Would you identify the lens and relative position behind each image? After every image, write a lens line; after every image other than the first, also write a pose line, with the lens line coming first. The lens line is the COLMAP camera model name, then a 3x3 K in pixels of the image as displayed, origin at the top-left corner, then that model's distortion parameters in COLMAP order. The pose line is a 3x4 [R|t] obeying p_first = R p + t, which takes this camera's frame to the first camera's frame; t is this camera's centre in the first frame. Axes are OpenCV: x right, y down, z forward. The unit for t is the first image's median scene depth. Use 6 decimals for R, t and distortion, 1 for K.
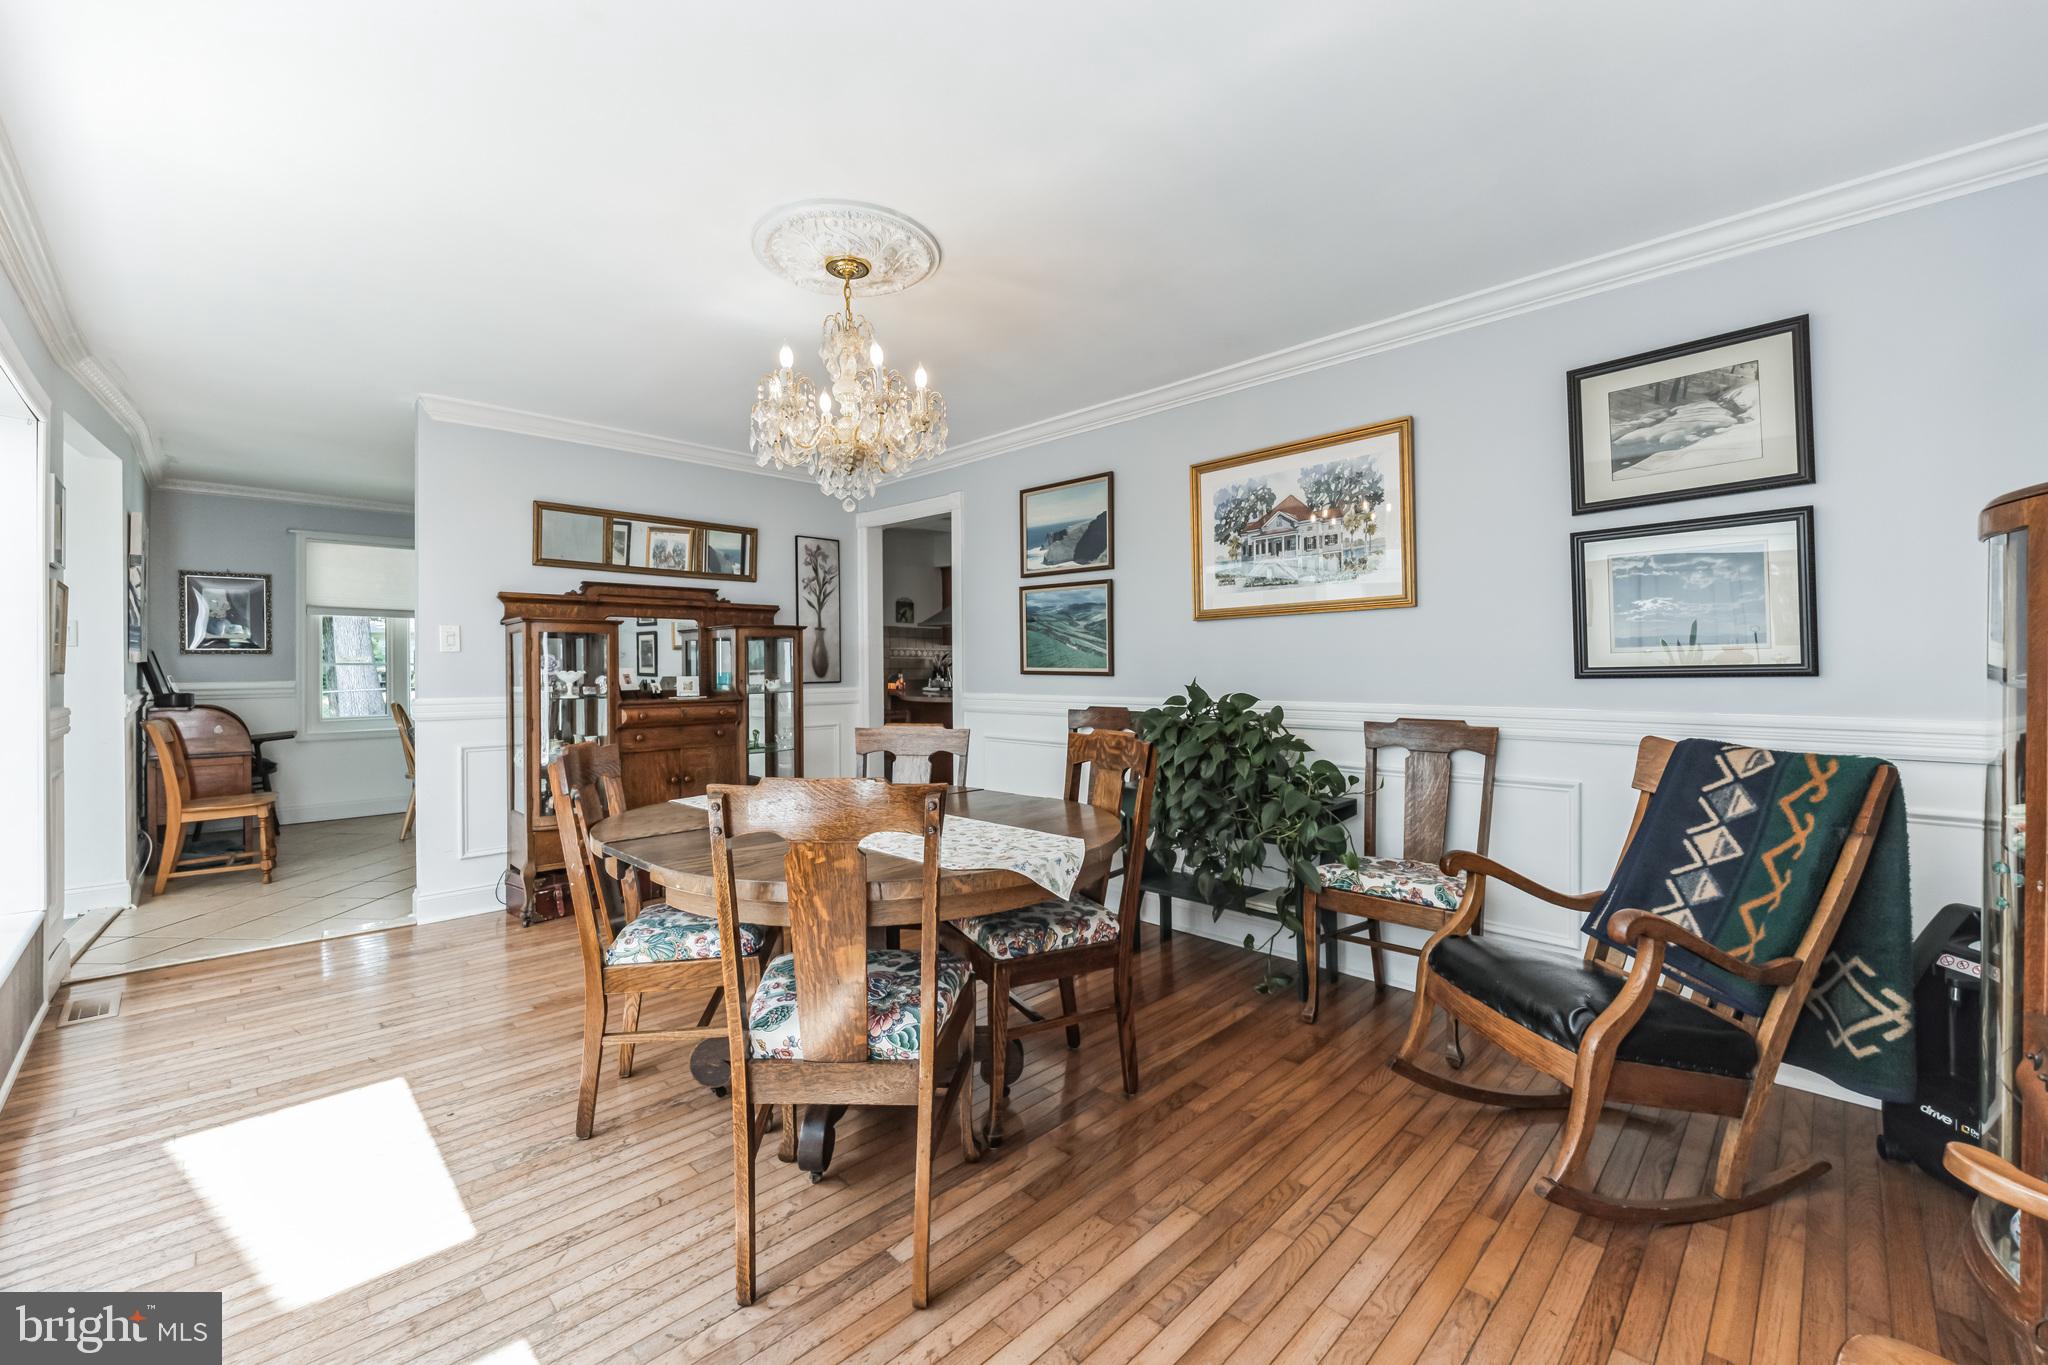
lens RADIAL K [[822.4, 0, 1021.6], [0, 822.4, 670.7], [0, 0, 1]] dist [-0.002132, -0.000871]
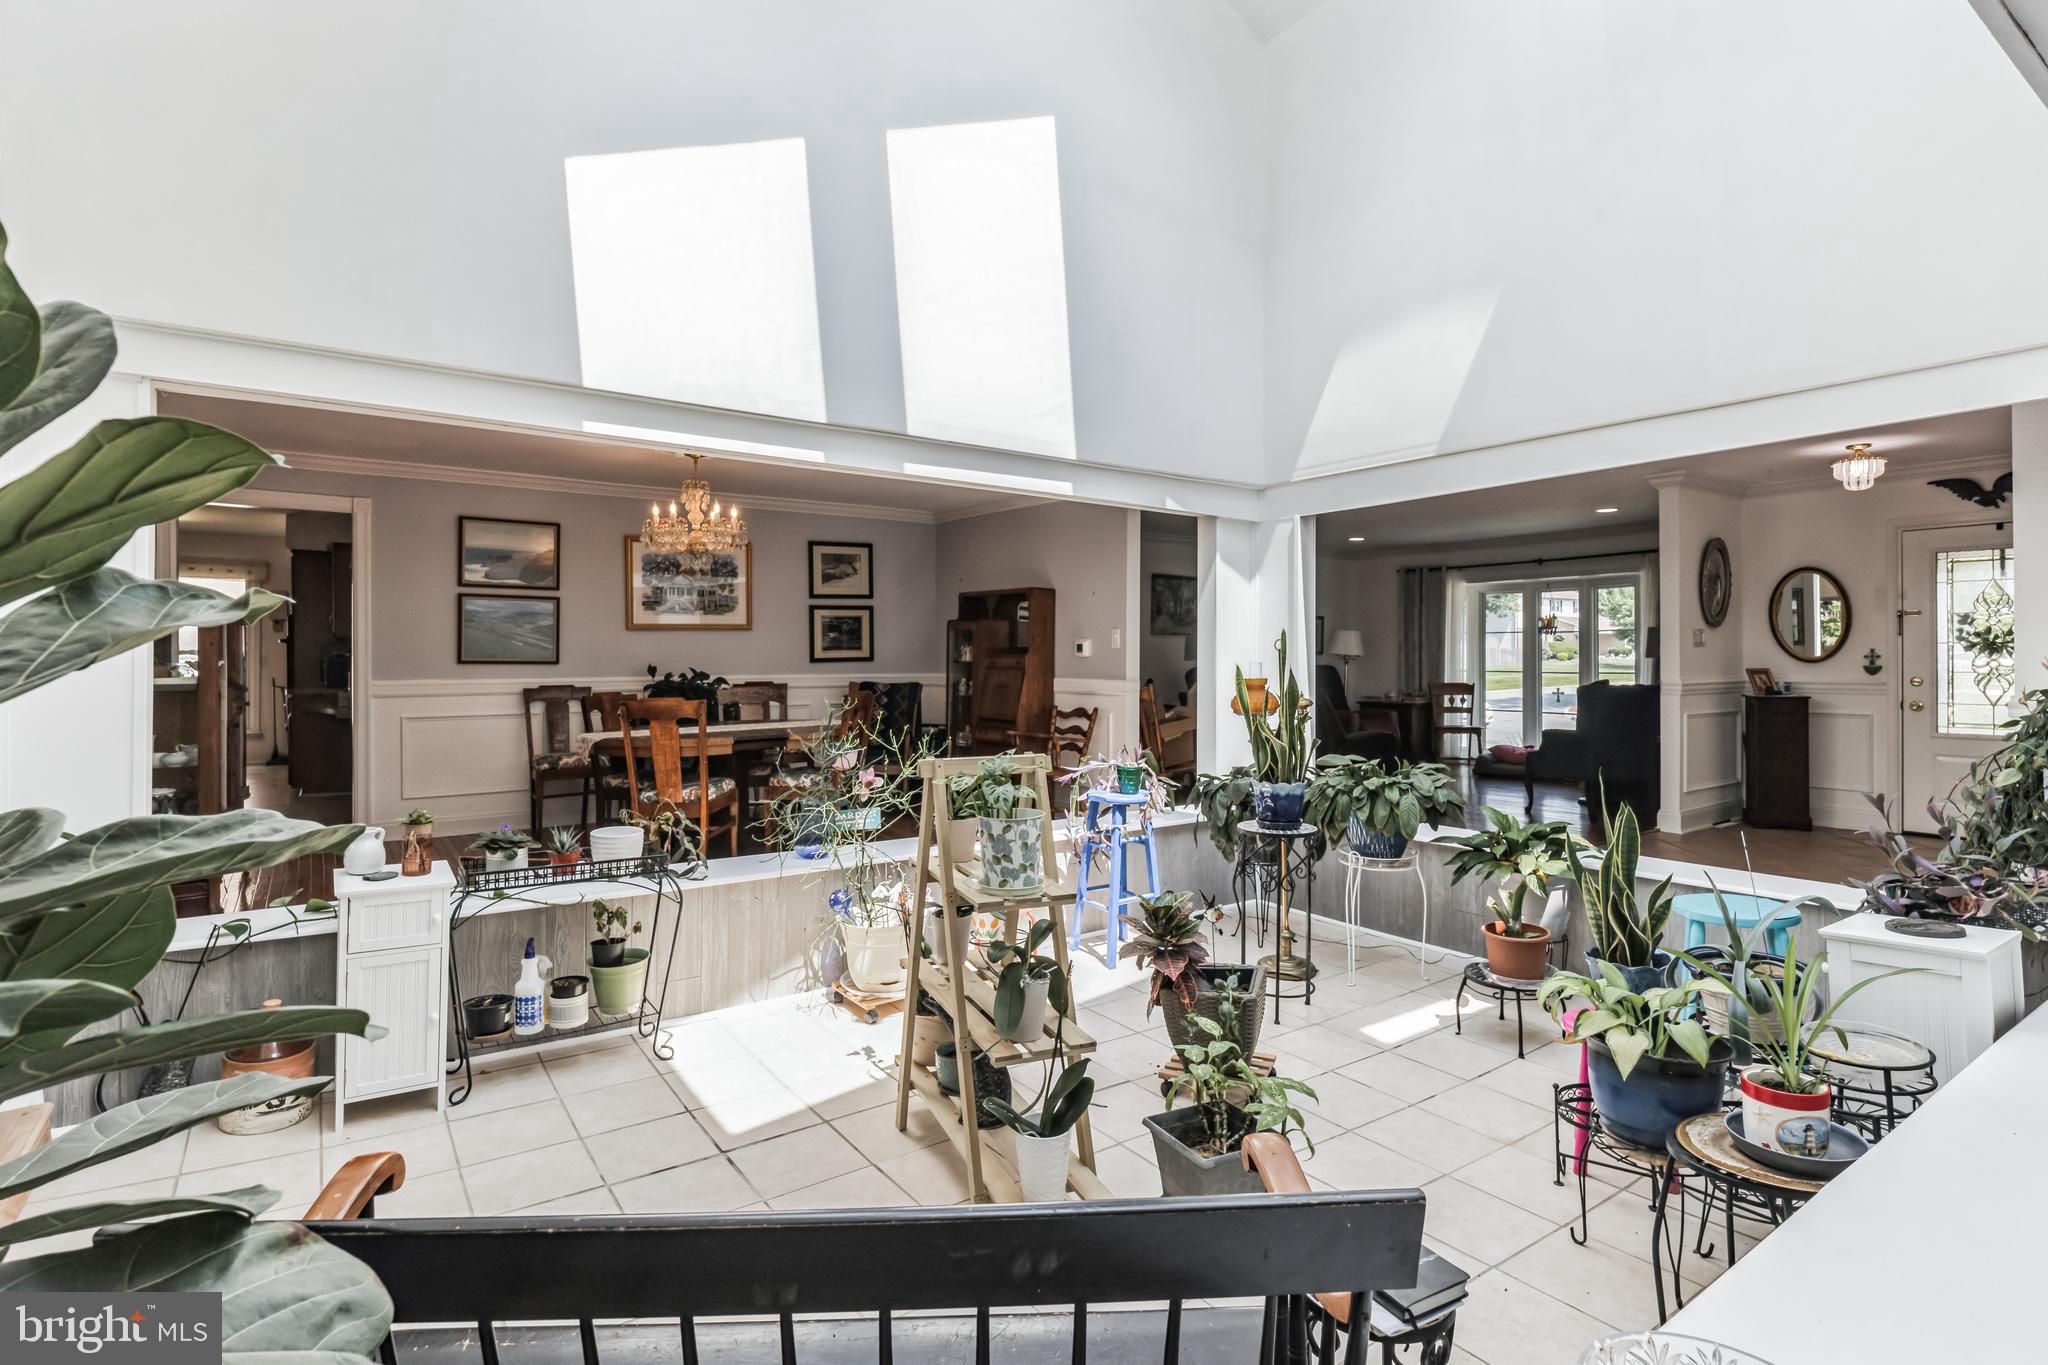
lens RADIAL K [[1010.2, 0, 1017.2], [0, 1010.2, 656.5], [0, 0, 1]] dist [-0.004662, -0.000267]
pose [[0.170521, 0.006680, 0.985331, -1.827773], [0.006751, 0.999946, -0.007947, 0.015258], [-0.985331, 0.008007, 0.170467, -0.123179]]
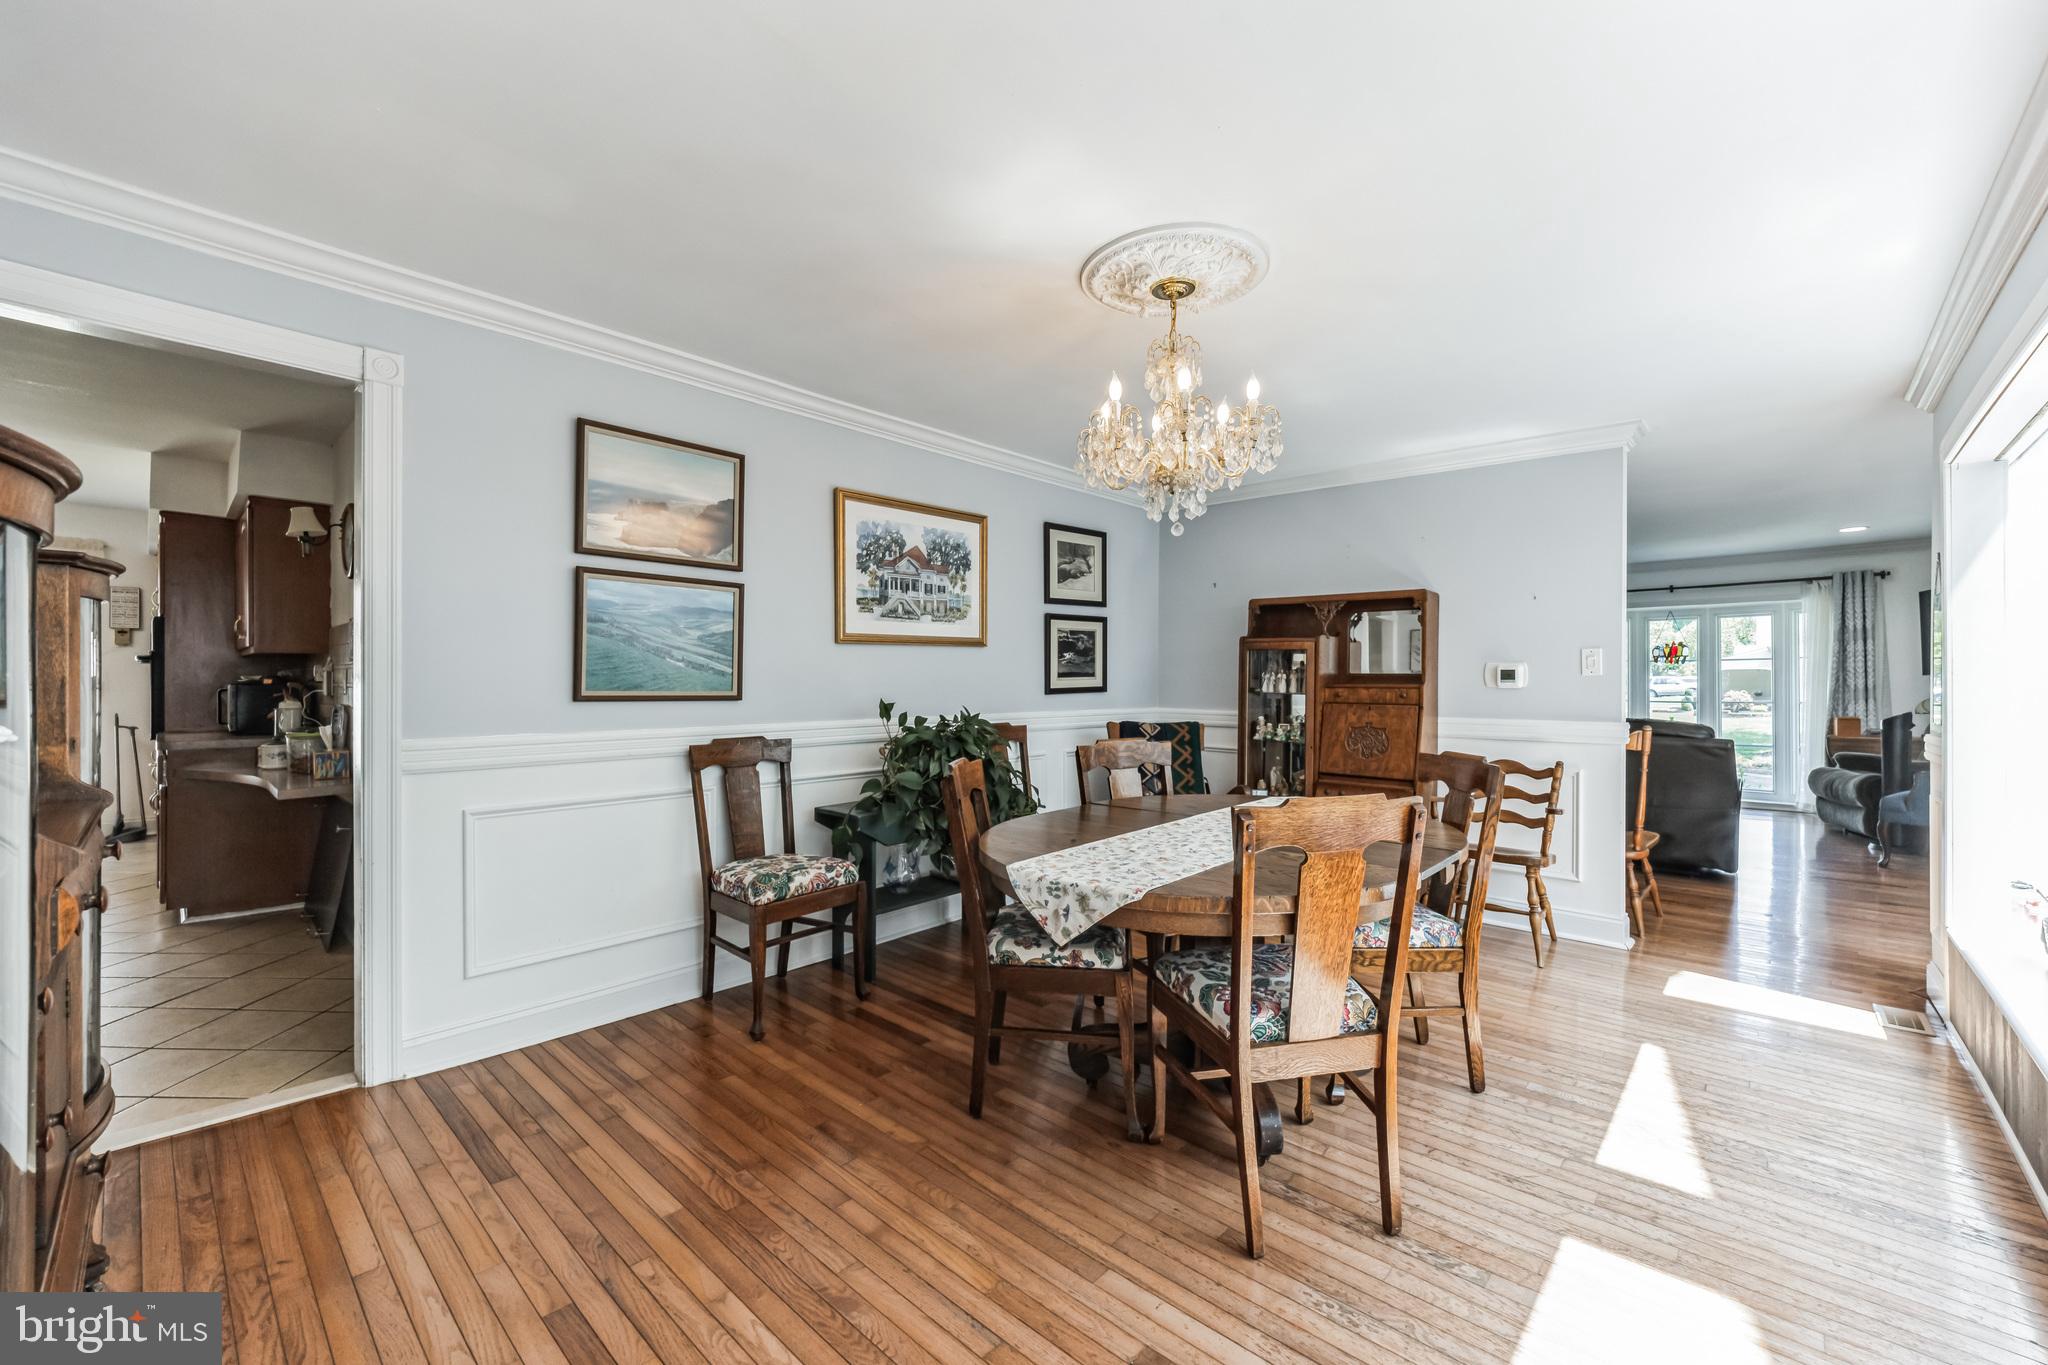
lens RADIAL K [[822.4, 0, 1014.1], [0, 822.4, 683.4], [0, 0, 1]] dist [-0.002132, -0.000871]
pose [[-0.038225, 0.003871, 0.999262, -0.887995], [0.005605, 0.999978, -0.003659, -0.007499], [-0.999253, 0.005461, -0.038246, 0.915675]]
